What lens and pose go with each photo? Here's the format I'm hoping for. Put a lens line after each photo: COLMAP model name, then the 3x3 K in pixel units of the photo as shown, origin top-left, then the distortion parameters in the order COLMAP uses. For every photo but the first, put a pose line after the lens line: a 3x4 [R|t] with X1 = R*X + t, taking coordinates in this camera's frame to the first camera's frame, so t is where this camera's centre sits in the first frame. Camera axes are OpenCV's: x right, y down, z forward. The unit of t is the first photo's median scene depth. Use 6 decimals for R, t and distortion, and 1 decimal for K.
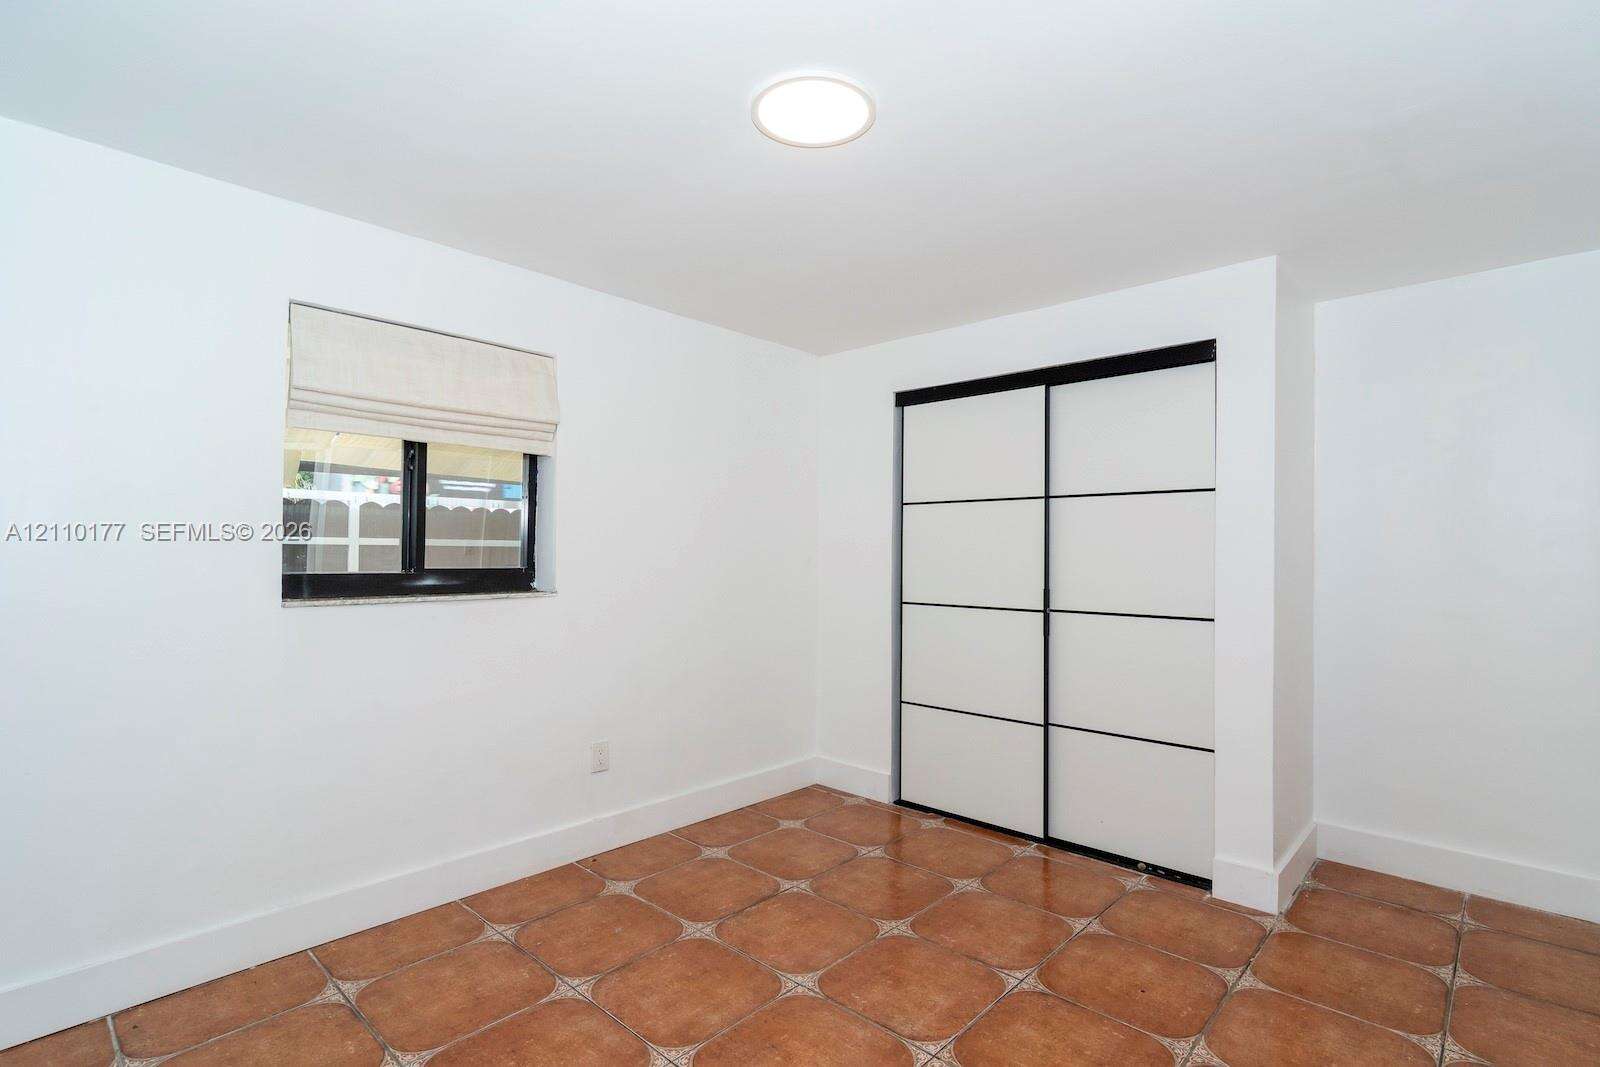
lens RADIAL K [[773.3, 0, 802.4], [0, 773.3, 543.7], [0, 0, 1]] dist [0.027517, -0.000105]
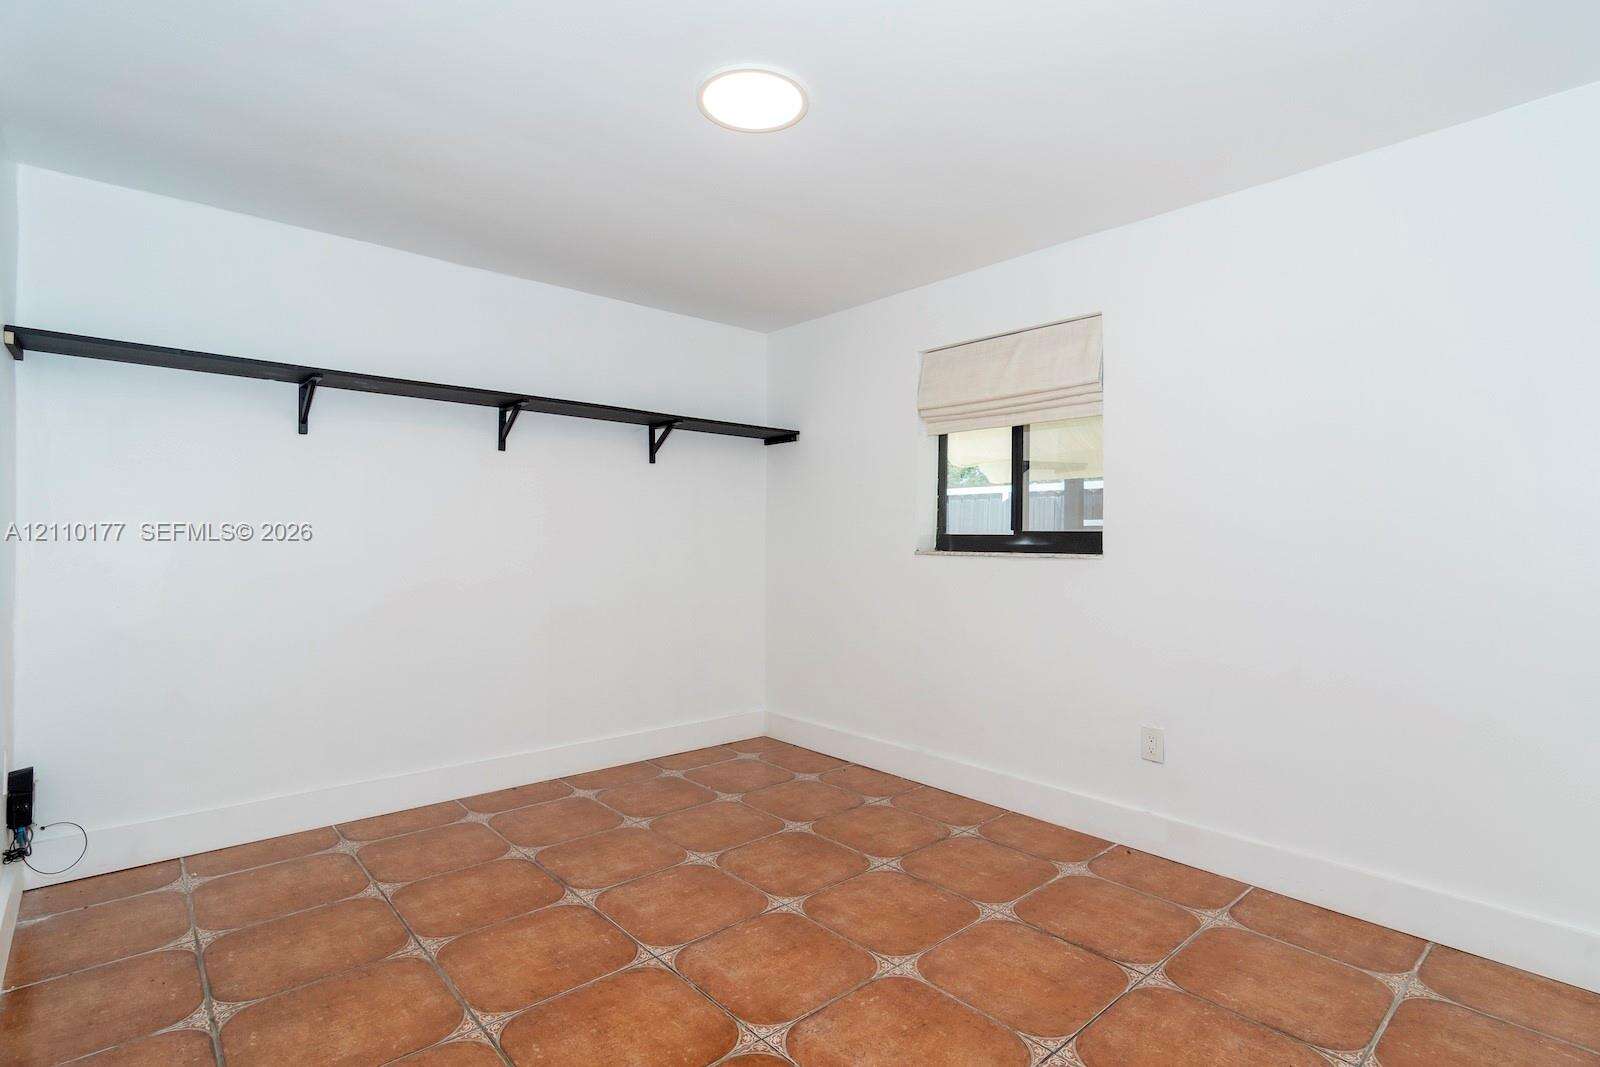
lens RADIAL K [[773.3, 0, 802.4], [0, 773.3, 543.7], [0, 0, 1]] dist [0.027517, -0.000105]
pose [[-0.093923, -0.005924, -0.995562, 0.744792], [0.008385, 0.999942, -0.006741, 0.057627], [0.995544, -0.008981, -0.093868, 0.787332]]
